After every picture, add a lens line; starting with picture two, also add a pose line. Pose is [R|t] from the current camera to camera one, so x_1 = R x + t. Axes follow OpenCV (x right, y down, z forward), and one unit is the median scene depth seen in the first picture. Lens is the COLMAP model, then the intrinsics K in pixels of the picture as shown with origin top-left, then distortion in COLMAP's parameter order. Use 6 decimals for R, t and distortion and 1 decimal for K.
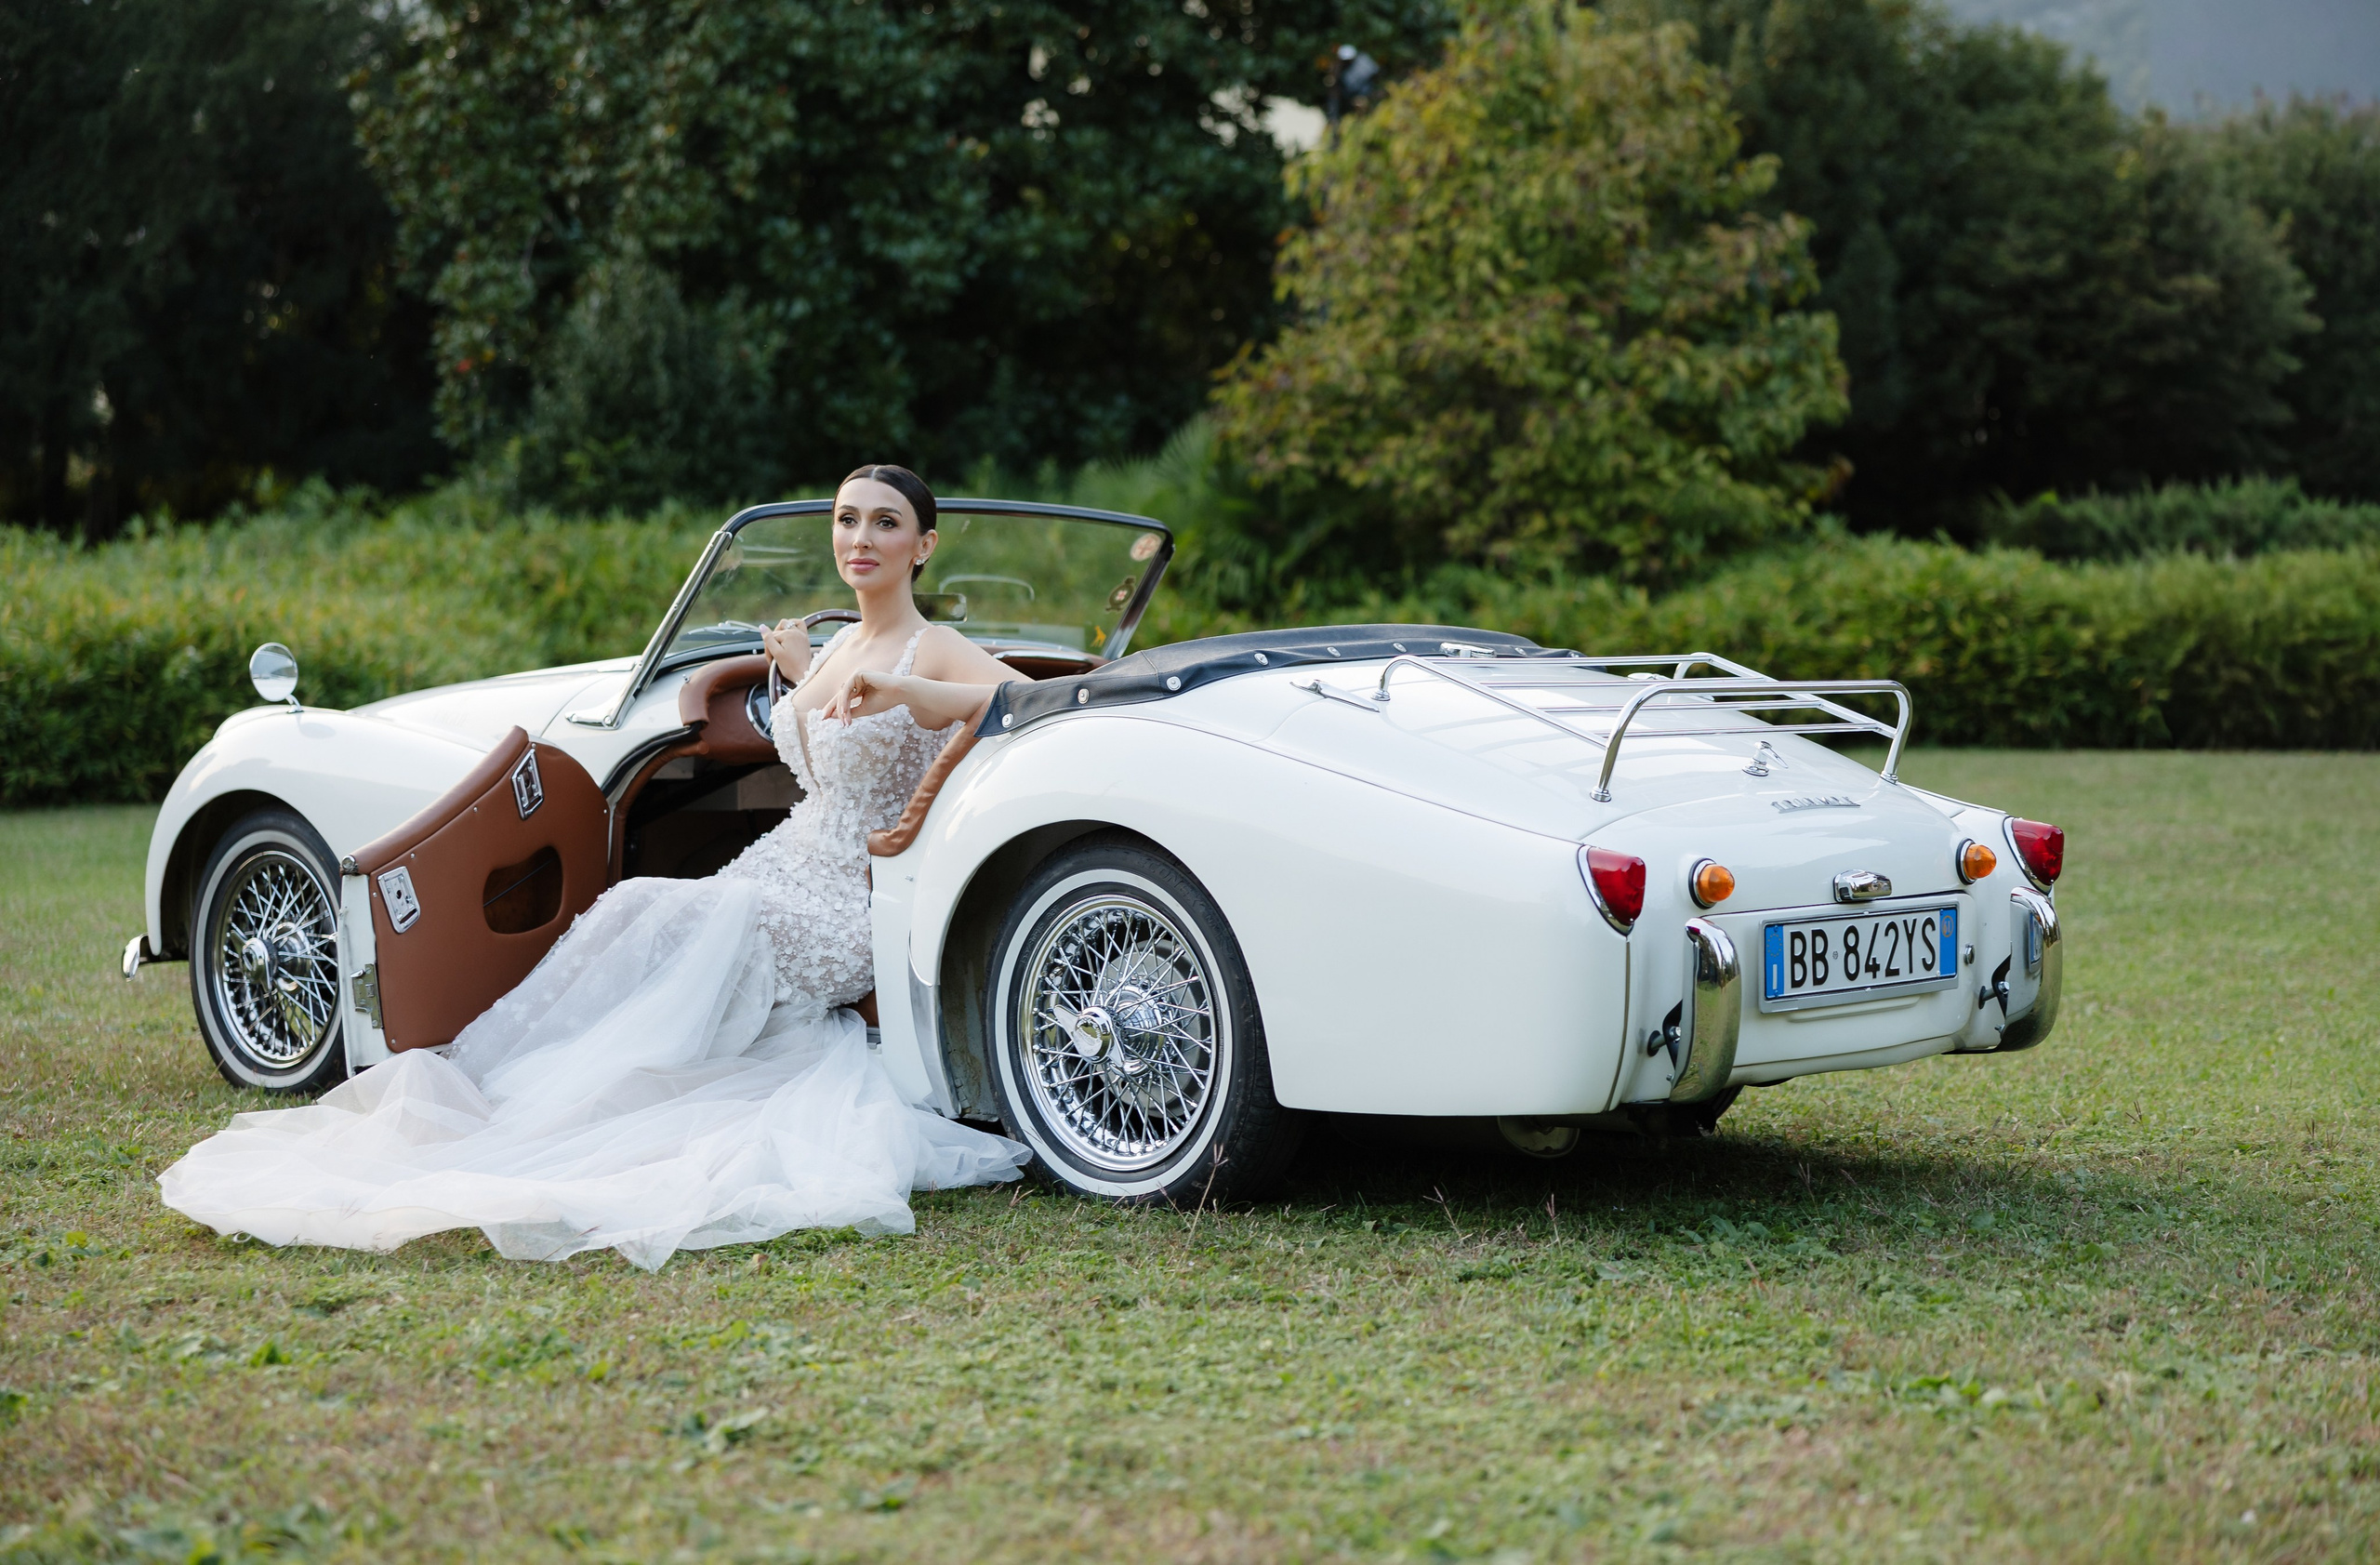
lens RADIAL K [[3625.9, 0, 1190.5], [0, 3625.9, 781.5], [0, 0, 1]] dist [-0.004894, -0.006488]
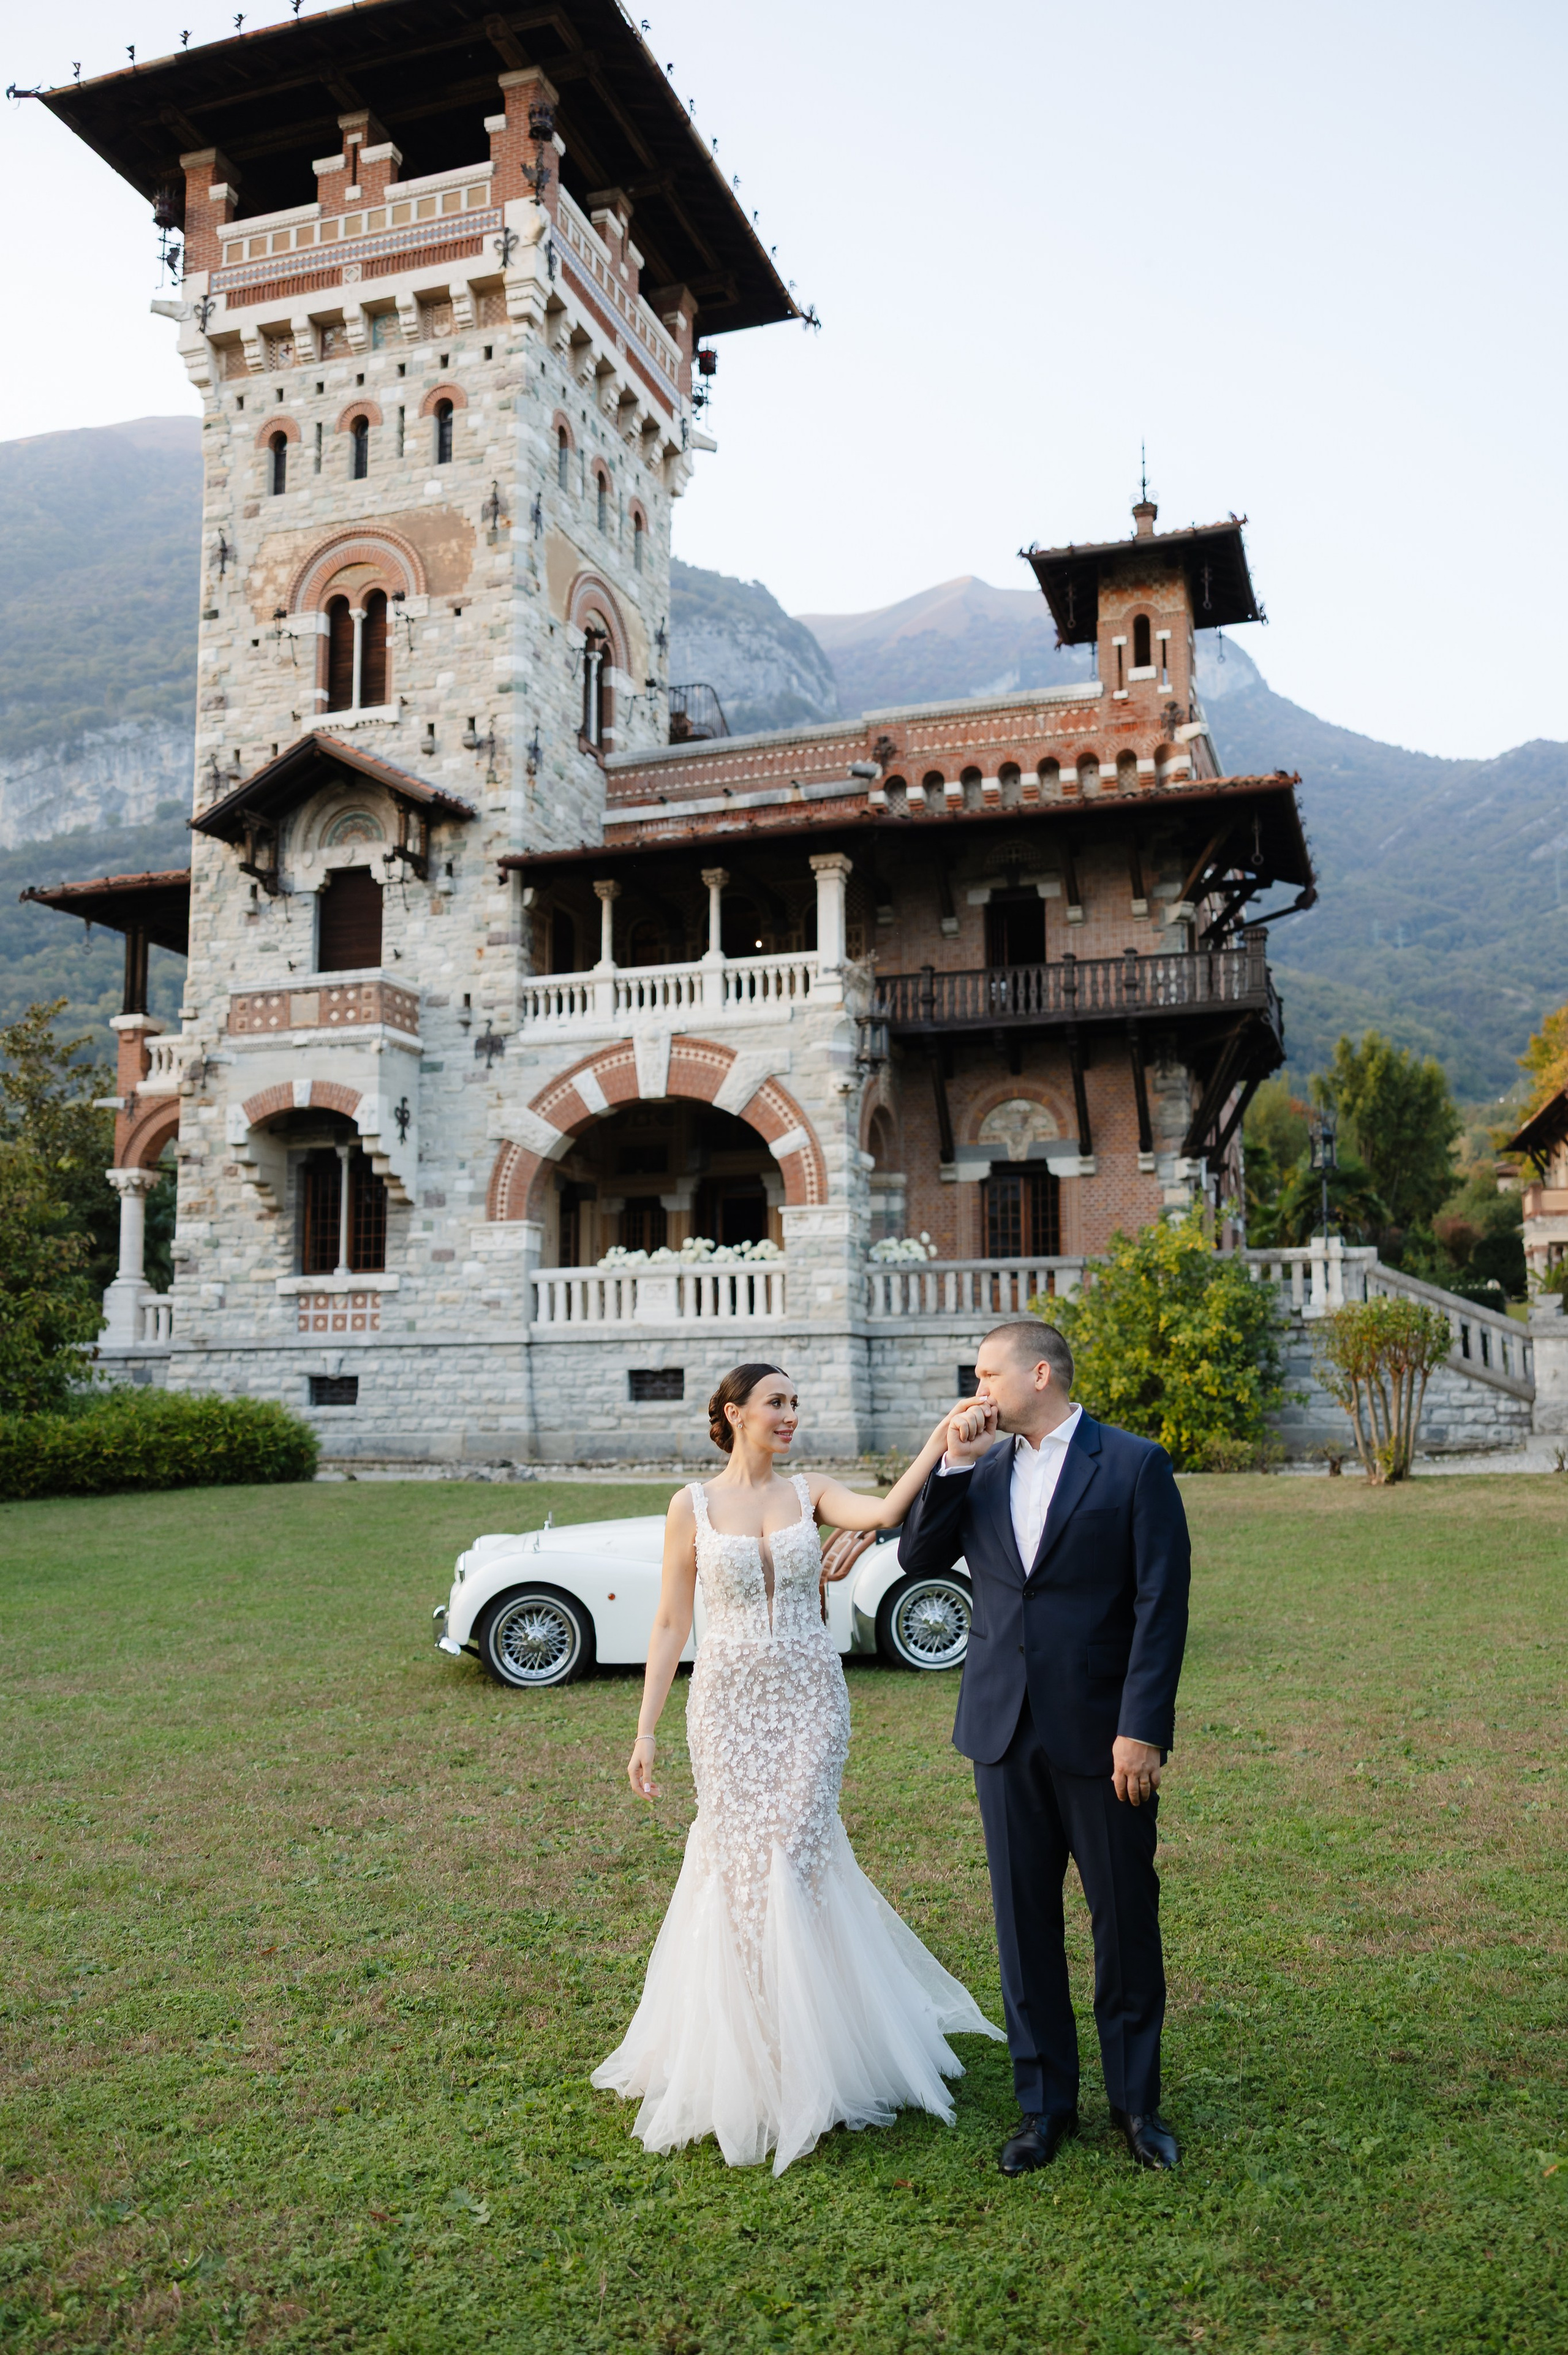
lens RADIAL K [[1912.9, 0, 819.6], [0, 1912.9, 1212.4], [0, 0, 1]] dist [0.009179, -0.001366]
pose [[0.670161, 0.038945, 0.741193, -0.387604], [0.048271, 0.994221, -0.095886, -0.041397], [-0.740644, 0.100037, 0.664408, -0.063357]]
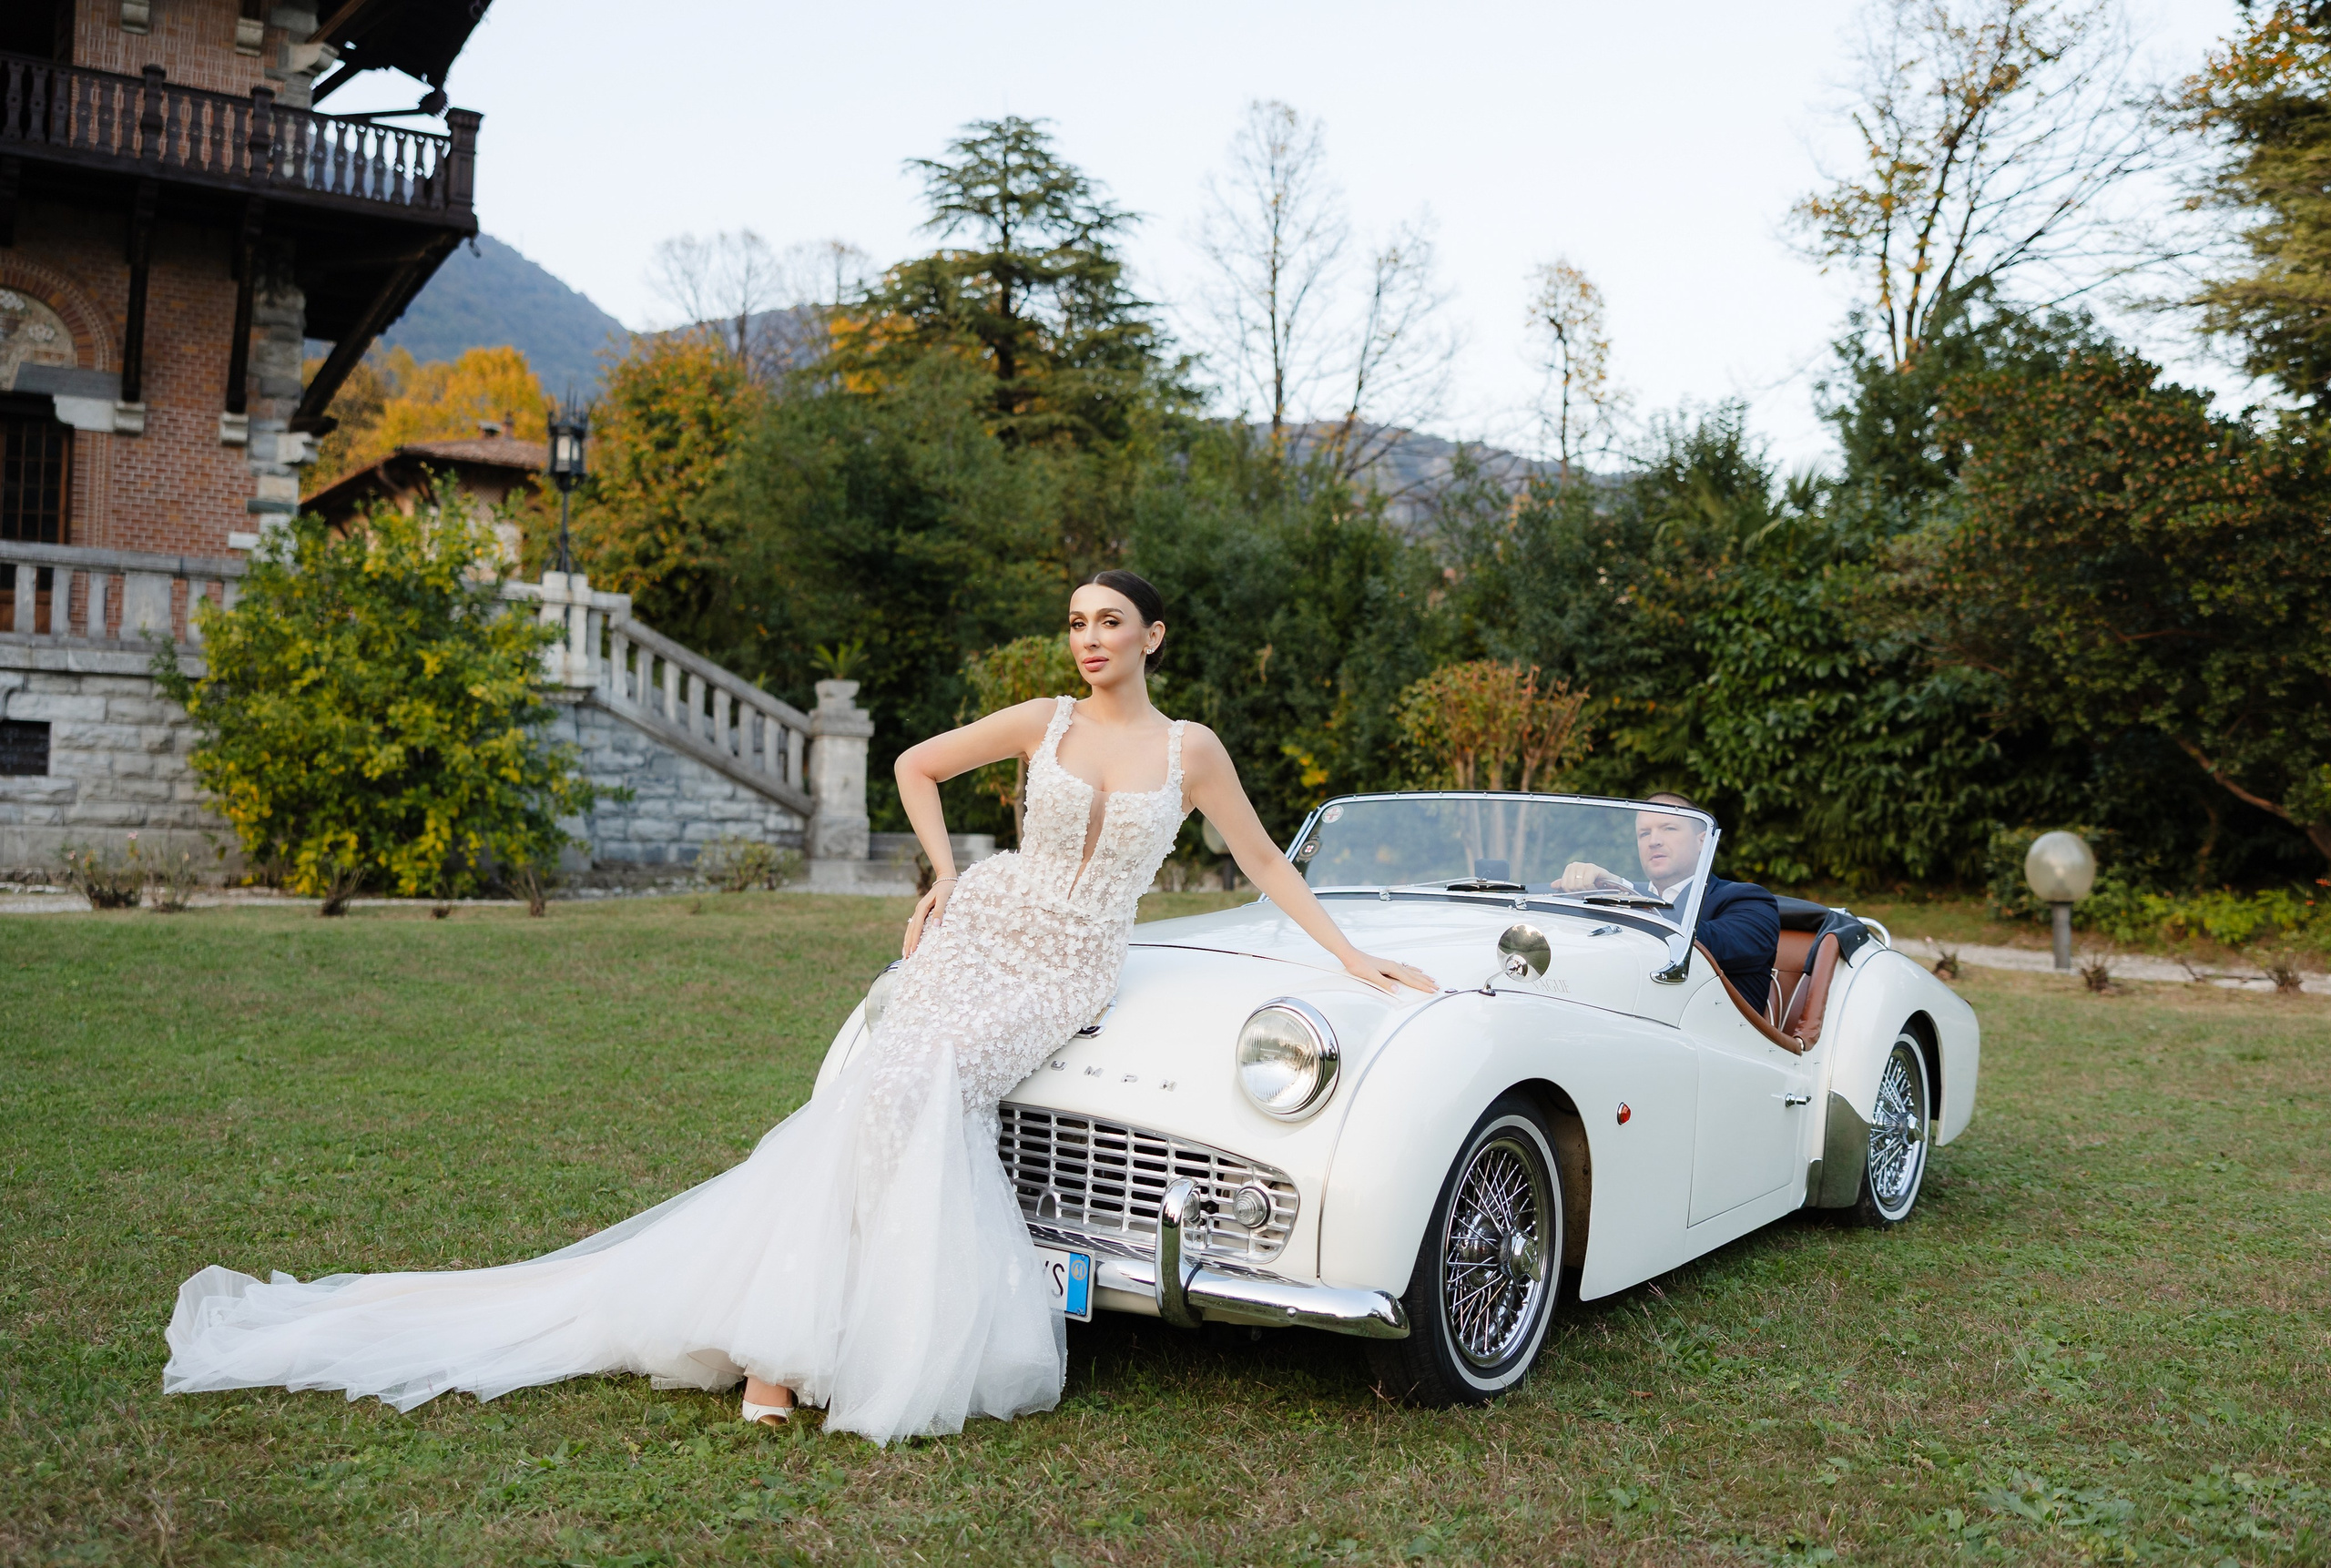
lens RADIAL K [[2156.3, 0, 1224.1], [0, 2156.3, 773.3], [0, 0, 1]] dist [-0.004352, 0.007984]
pose [[-0.126820, 0.015608, 0.991803, -0.253738], [0.001649, 0.999878, -0.015524, -0.021226], [-0.991924, -0.000334, -0.126831, 0.358639]]
